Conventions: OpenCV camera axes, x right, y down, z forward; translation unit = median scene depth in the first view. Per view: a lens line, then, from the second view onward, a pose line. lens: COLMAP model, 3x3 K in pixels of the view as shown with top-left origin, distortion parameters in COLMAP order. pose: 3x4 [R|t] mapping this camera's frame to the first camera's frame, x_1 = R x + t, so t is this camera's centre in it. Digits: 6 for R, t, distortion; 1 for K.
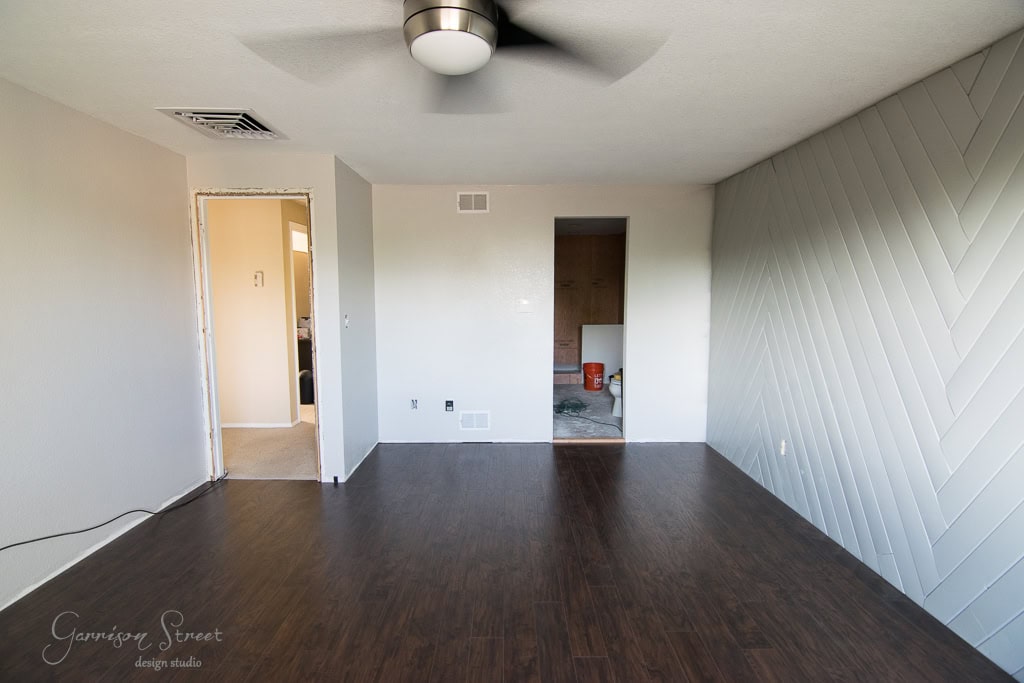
lens RADIAL K [[491.6, 0, 507.9], [0, 491.6, 347.1], [0, 0, 1]] dist [-0.005170, -0.009679]
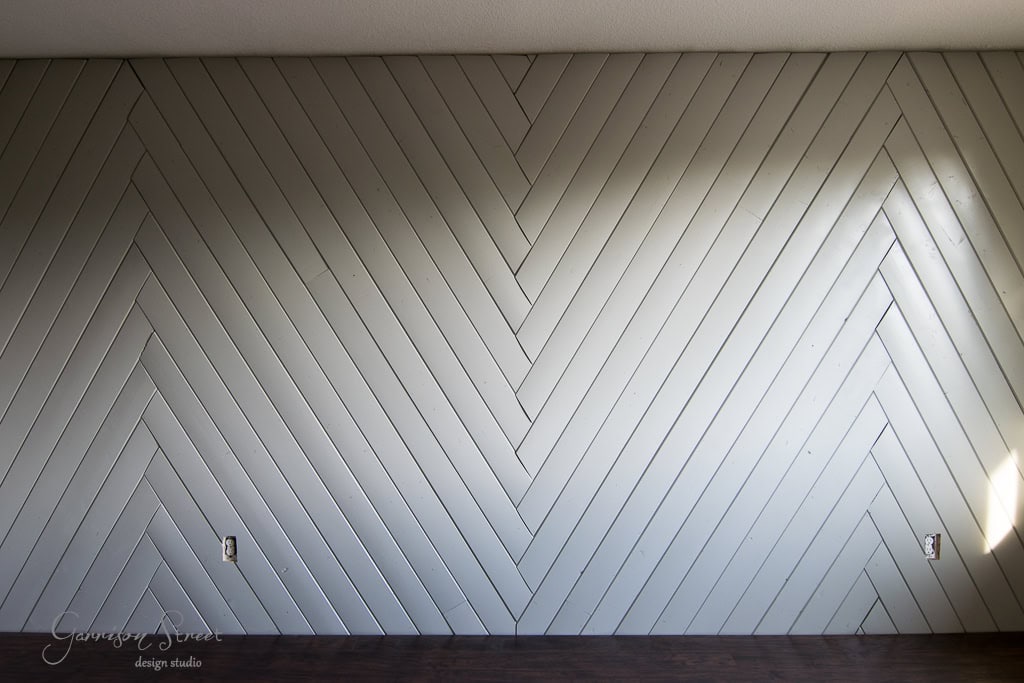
lens RADIAL K [[491.6, 0, 507.9], [0, 491.6, 347.1], [0, 0, 1]] dist [-0.005170, -0.009679]
pose [[0.035693, -0.080269, 0.996134, -0.047988], [0.104225, 0.991633, 0.076171, -0.087289], [-0.993913, 0.101103, 0.043761, 0.867690]]
